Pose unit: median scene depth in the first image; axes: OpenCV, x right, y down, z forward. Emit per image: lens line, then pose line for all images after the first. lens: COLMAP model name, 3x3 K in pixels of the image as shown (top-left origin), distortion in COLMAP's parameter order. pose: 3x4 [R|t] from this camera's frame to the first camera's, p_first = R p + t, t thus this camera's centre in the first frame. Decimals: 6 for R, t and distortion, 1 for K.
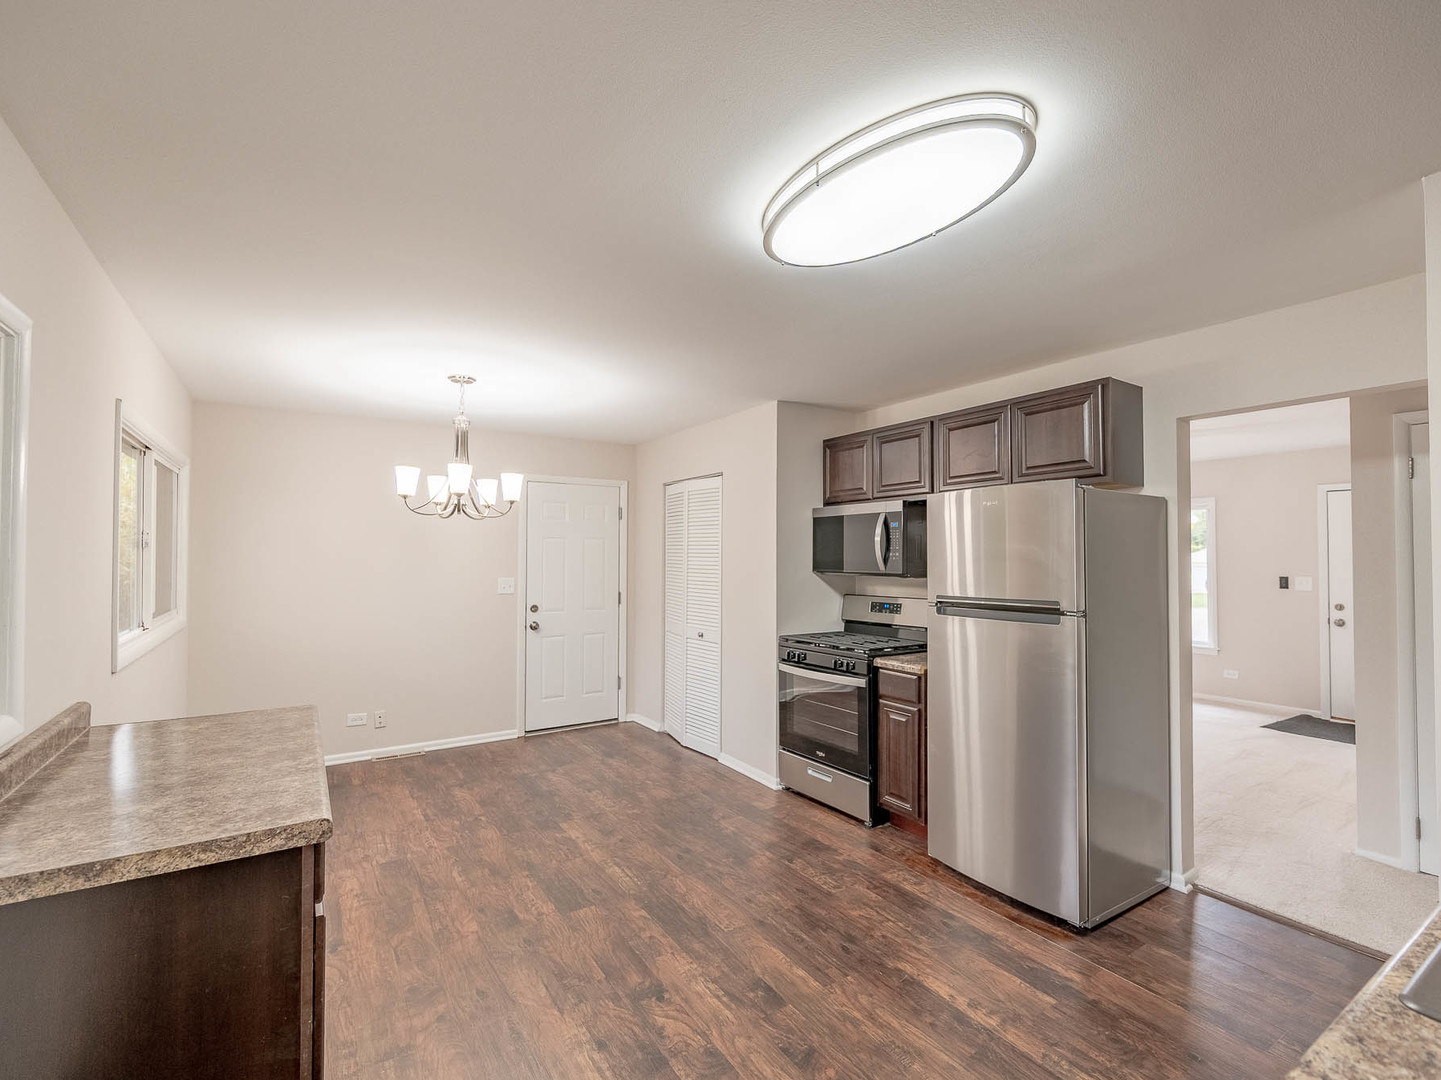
lens RADIAL K [[661.7, 0, 720.5], [0, 661.7, 540.0], [0, 0, 1]] dist [0.000402, -0.000214]
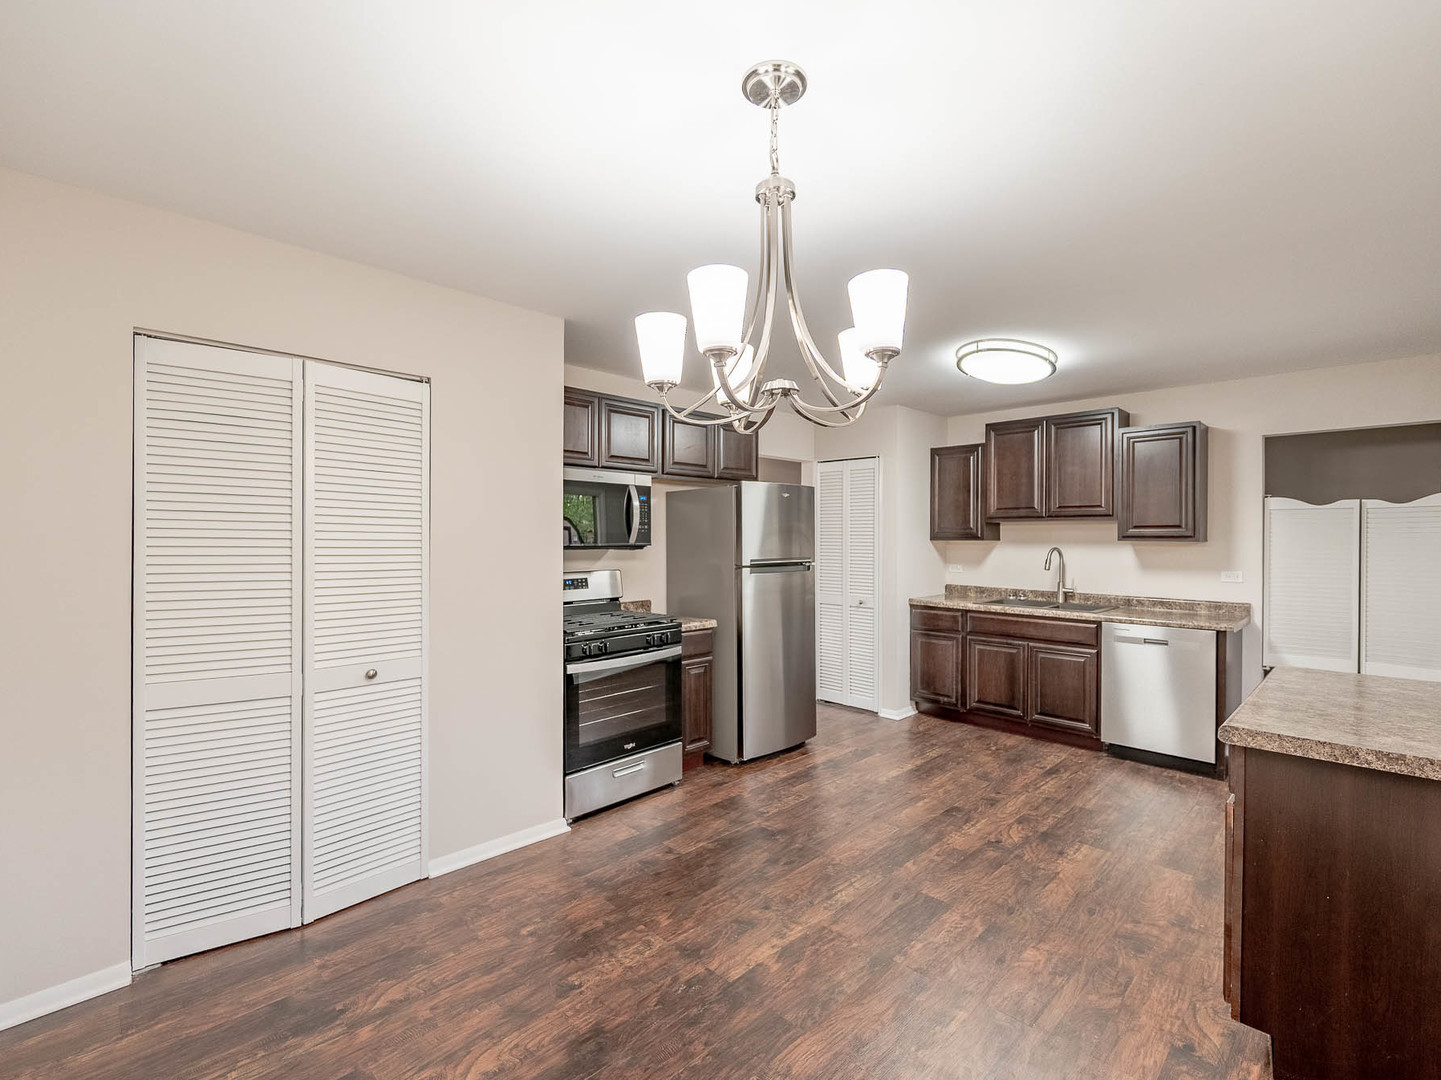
lens RADIAL K [[681.5, 0, 720.5], [0, 681.5, 540.0], [0, 0, 1]] dist [0.002999, -0.000936]
pose [[-0.221169, -0.003319, 0.975230, -0.897947], [-0.025968, 0.999660, -0.002487, 0.047418], [-0.974890, -0.025875, -0.221180, 1.253869]]
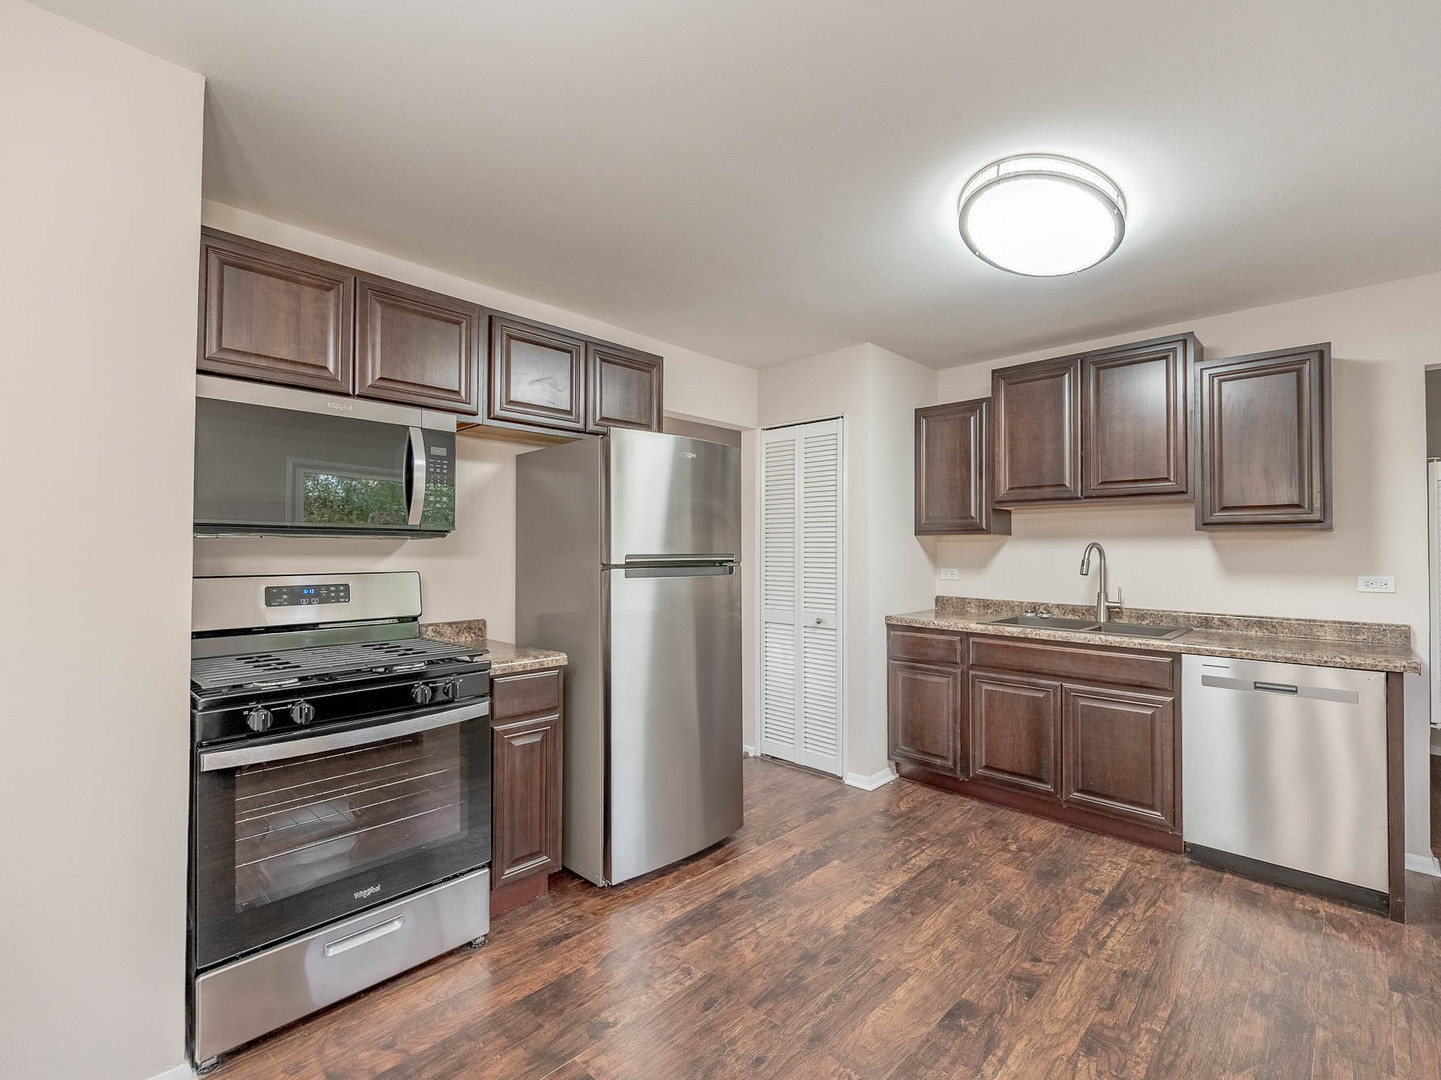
lens RADIAL K [[661.7, 0, 720.5], [0, 661.7, 540.0], [0, 0, 1]] dist [0.000402, -0.000214]
pose [[-0.234543, 0.017343, 0.971951, -0.448809], [-0.027273, 0.999330, -0.024413, 0.076952], [-0.971723, -0.032234, -0.233913, 0.996982]]
